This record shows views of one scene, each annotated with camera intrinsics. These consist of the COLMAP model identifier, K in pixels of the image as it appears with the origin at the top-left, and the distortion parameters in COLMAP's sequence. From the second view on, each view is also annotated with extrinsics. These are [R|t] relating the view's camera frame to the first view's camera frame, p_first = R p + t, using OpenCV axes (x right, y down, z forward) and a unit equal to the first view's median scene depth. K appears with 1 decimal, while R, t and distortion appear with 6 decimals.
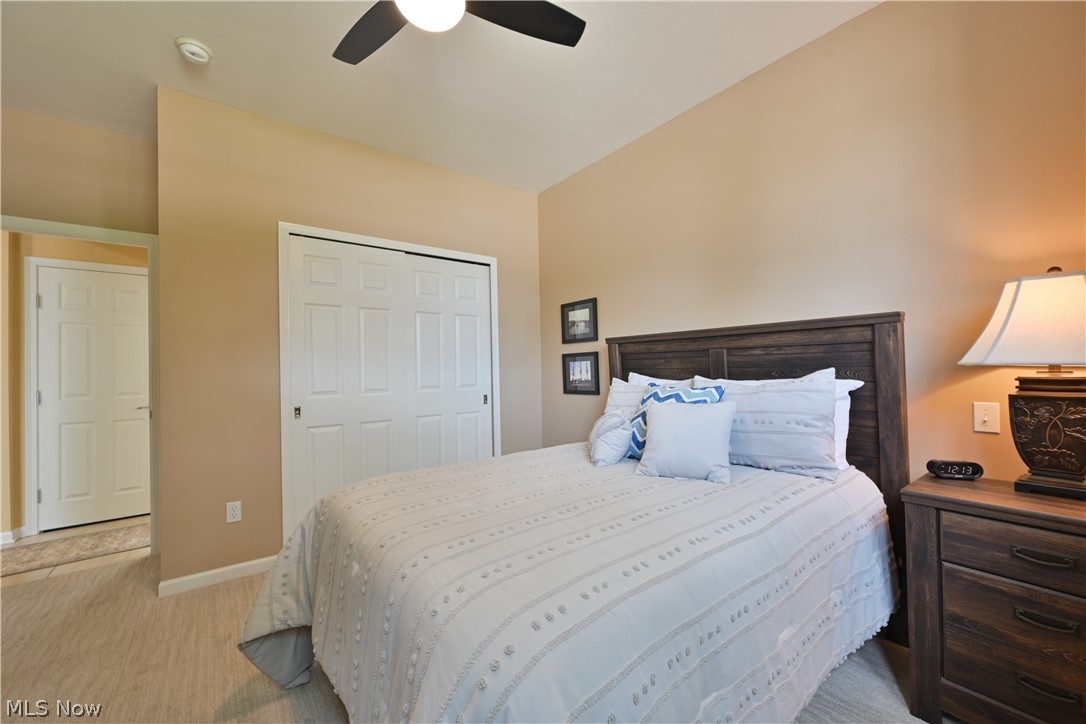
lens RADIAL K [[426.3, 0, 543.7], [0, 426.3, 364.2], [0, 0, 1]] dist [-0.000330, -0.000221]
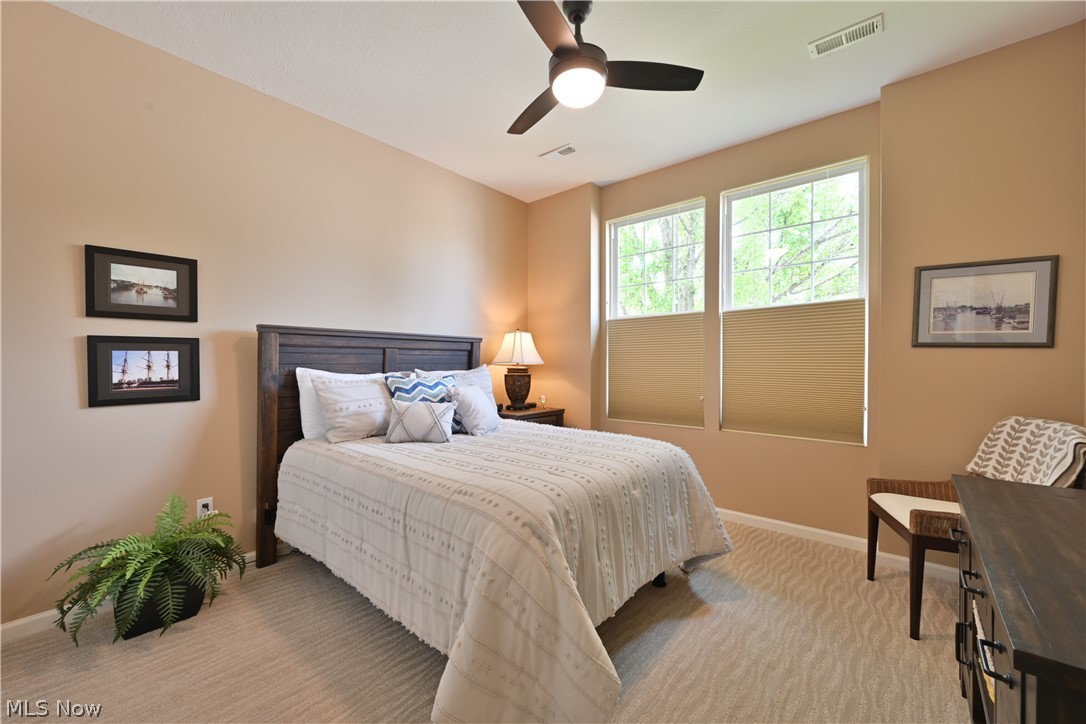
lens RADIAL K [[426.3, 0, 543.7], [0, 426.3, 364.2], [0, 0, 1]] dist [-0.000330, -0.000221]
pose [[-0.212393, 0.011703, 0.977114, -0.665870], [-0.006967, 0.999885, -0.013491, 0.018131], [-0.977160, -0.009673, -0.212287, 0.585003]]
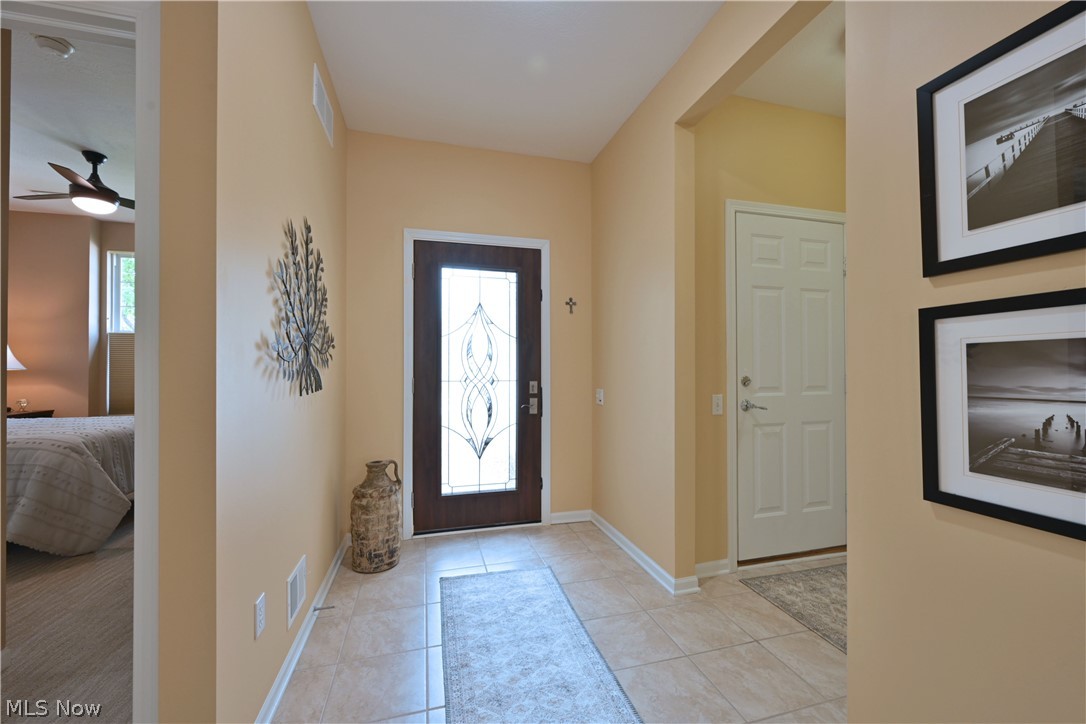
lens RADIAL K [[426.3, 0, 543.7], [0, 426.3, 364.2], [0, 0, 1]] dist [-0.000330, -0.000221]
pose [[-0.926731, 0.020724, 0.375154, -1.406880], [0.012490, 0.999625, -0.024366, 0.035798], [-0.375518, -0.017895, -0.926642, 0.923087]]
